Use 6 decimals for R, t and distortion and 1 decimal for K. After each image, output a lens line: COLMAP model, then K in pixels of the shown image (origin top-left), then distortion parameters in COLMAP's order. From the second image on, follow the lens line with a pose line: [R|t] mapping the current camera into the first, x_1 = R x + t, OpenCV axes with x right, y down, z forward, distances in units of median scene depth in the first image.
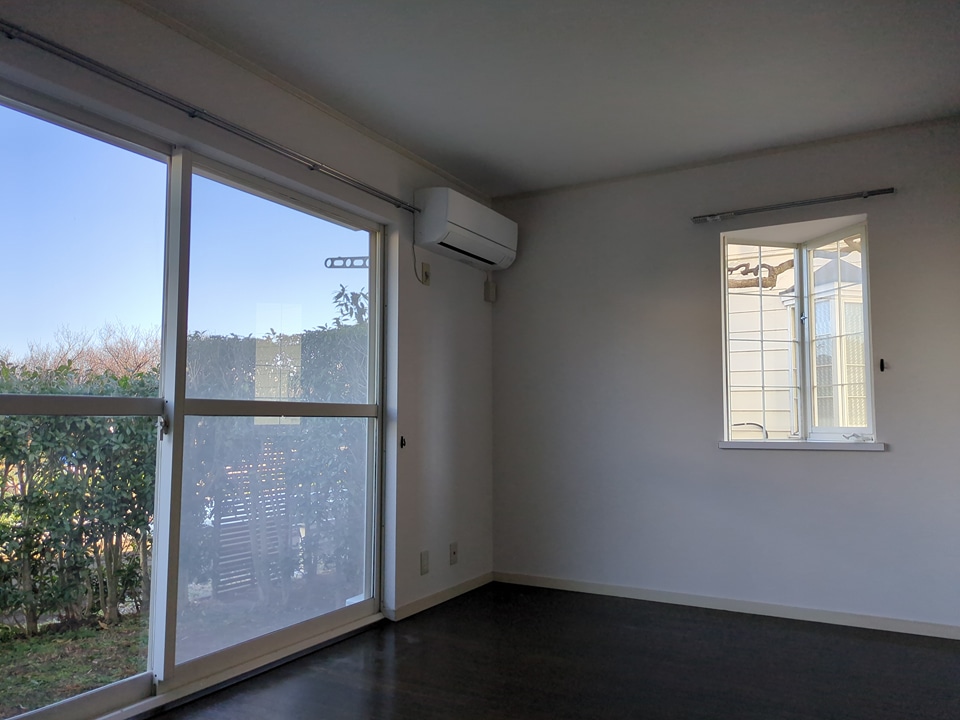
lens RADIAL K [[708.0, 0, 480.0], [0, 708.0, 360.0], [0, 0, 1]] dist [0.002962, 0.002308]
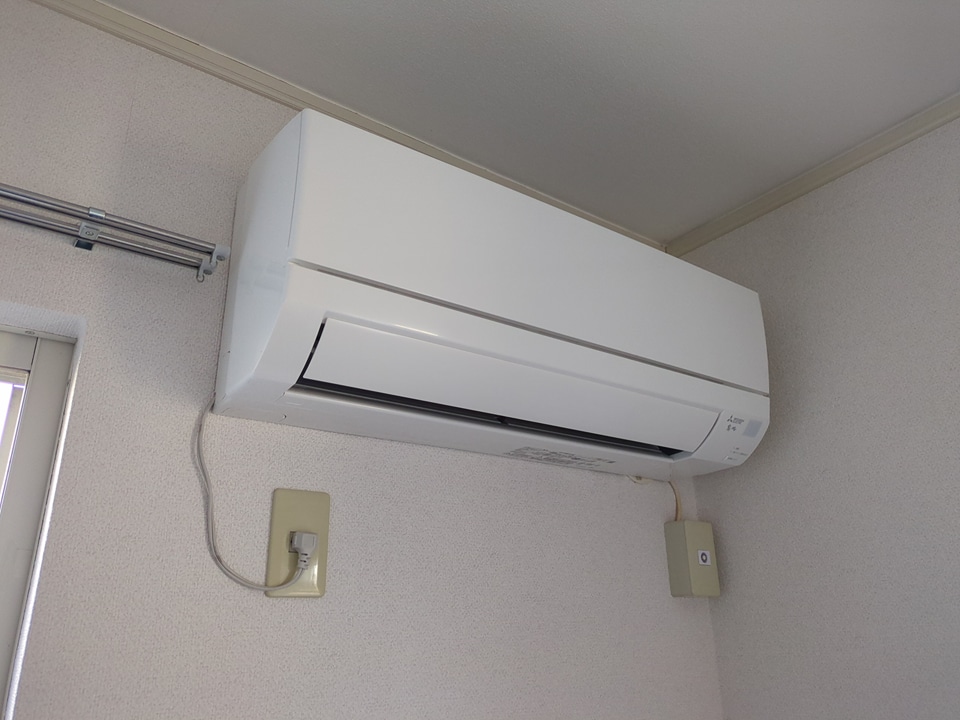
lens RADIAL K [[708.0, 0, 480.0], [0, 708.0, 360.0], [0, 0, 1]] dist [0.002962, 0.002308]
pose [[0.914913, -0.158241, -0.371340, 0.053887], [0.051993, 0.958490, -0.280344, -0.100703], [0.400288, 0.237183, 0.885163, 0.741982]]
